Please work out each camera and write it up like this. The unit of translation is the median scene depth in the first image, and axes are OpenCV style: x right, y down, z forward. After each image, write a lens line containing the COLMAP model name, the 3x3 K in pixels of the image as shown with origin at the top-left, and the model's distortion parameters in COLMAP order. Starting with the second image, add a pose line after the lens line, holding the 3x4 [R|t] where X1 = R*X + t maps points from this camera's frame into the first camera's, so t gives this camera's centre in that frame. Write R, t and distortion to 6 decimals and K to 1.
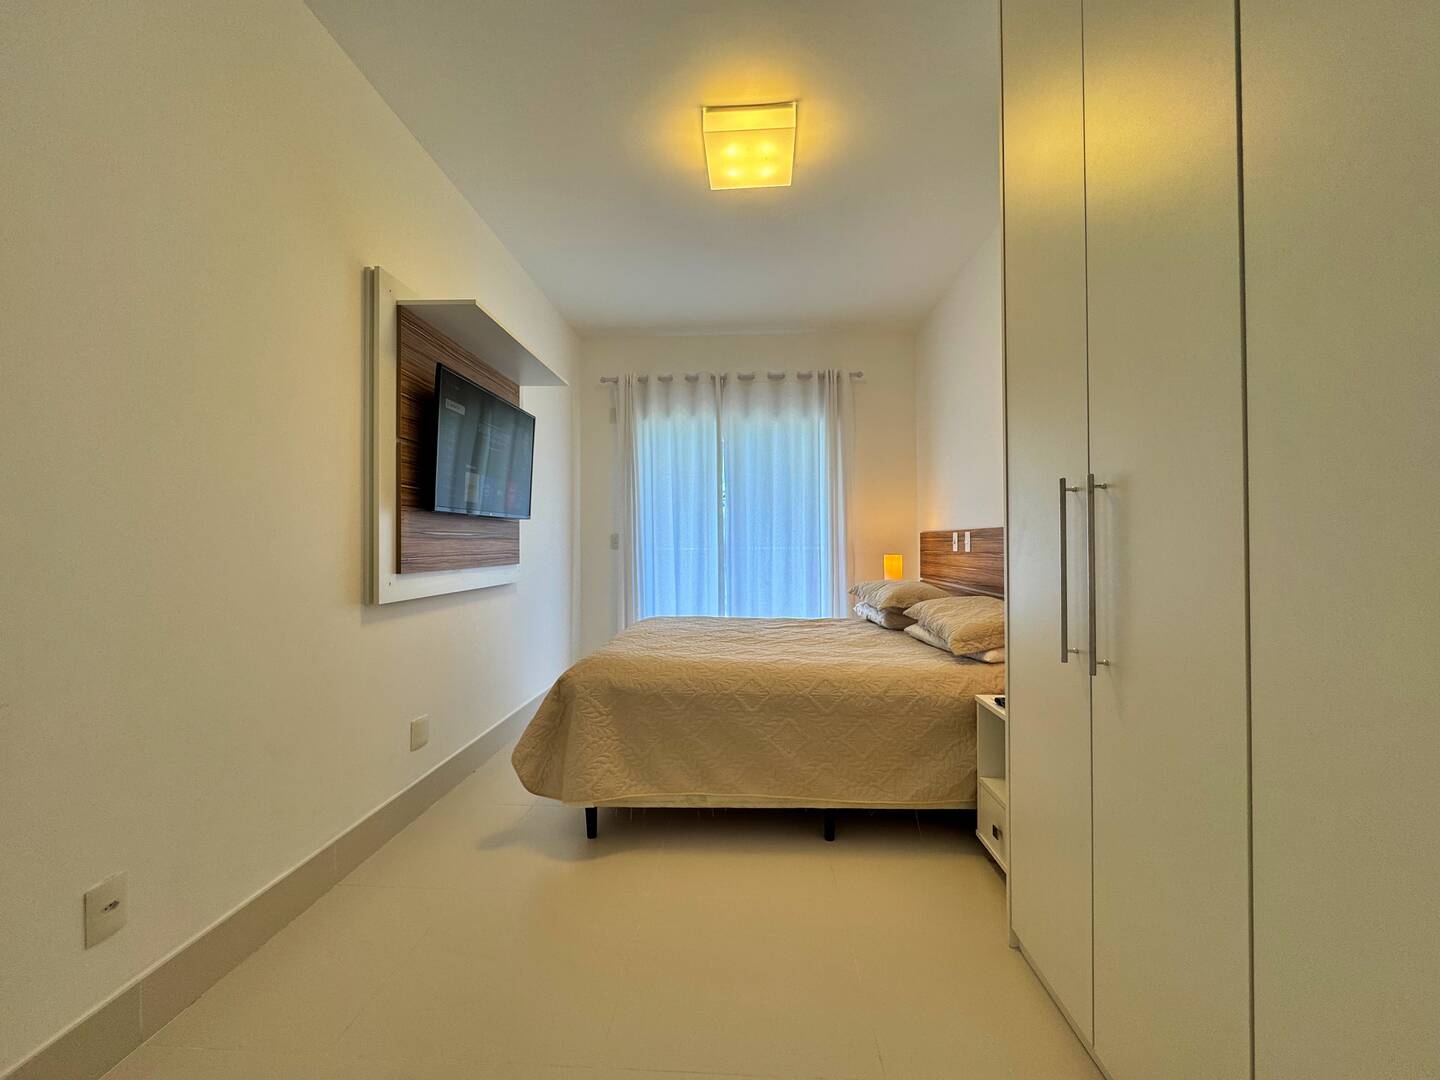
lens RADIAL K [[578.0, 0, 720.0], [0, 578.0, 540.0], [0, 0, 1]] dist [-0.001598, -0.000042]
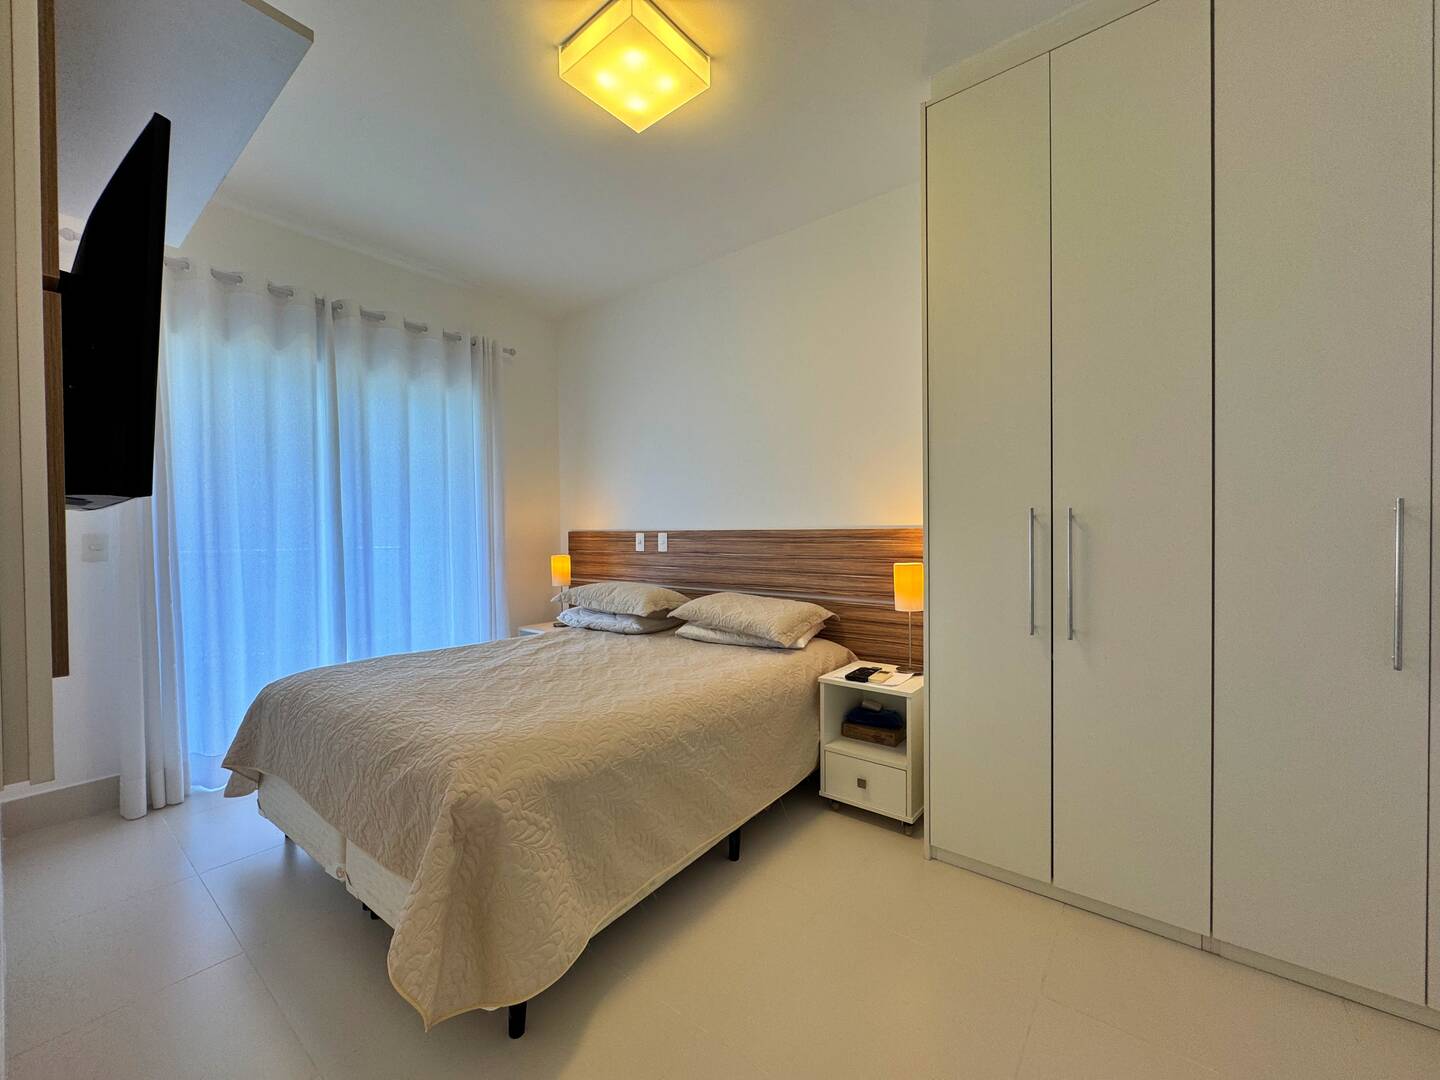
lens RADIAL K [[572.5, 0, 719.4], [0, 572.5, 540.4], [0, 0, 1]] dist [-0.002792, 0.000008]
pose [[0.576074, -0.011786, 0.817313, -0.415850], [-0.002846, 0.999861, 0.016425, -0.019709], [-0.817393, -0.011788, 0.575960, 0.331568]]
